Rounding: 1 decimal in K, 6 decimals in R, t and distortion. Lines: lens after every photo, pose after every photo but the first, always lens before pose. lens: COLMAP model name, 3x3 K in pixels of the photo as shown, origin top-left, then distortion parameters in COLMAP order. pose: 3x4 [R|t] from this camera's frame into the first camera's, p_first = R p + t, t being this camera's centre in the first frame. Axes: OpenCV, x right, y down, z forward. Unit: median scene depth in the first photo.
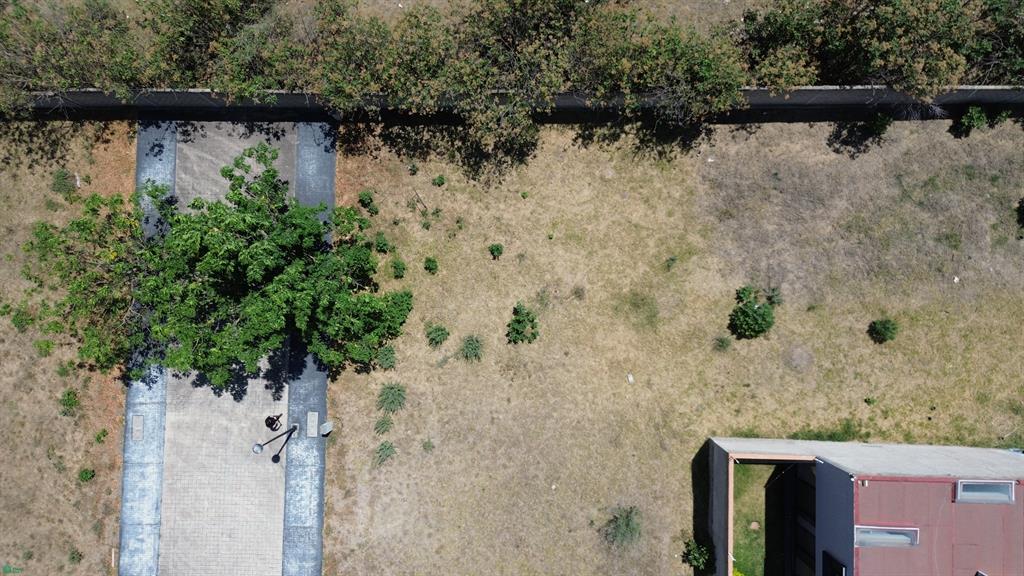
lens RADIAL K [[728.7, 0, 512.0], [0, 728.7, 288.0], [0, 0, 1]] dist [0.060593, -0.053579]
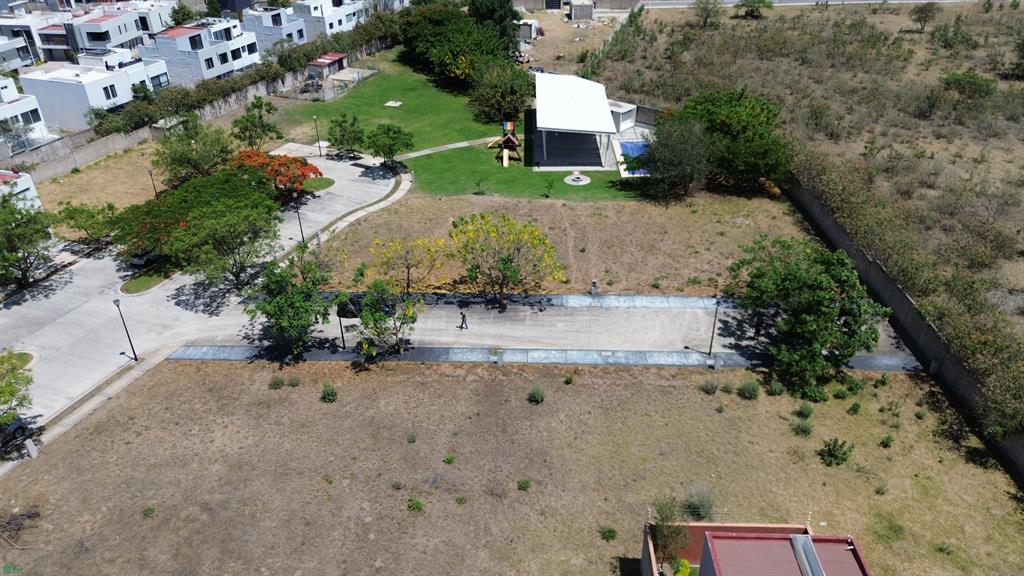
lens RADIAL K [[728.7, 0, 512.0], [0, 728.7, 288.0], [0, 0, 1]] dist [0.060593, -0.053579]
pose [[-0.007557, 0.542494, -0.840025, 0.919315], [-0.999061, 0.031749, 0.029492, 0.554672], [0.042669, 0.839459, 0.541745, 0.037135]]
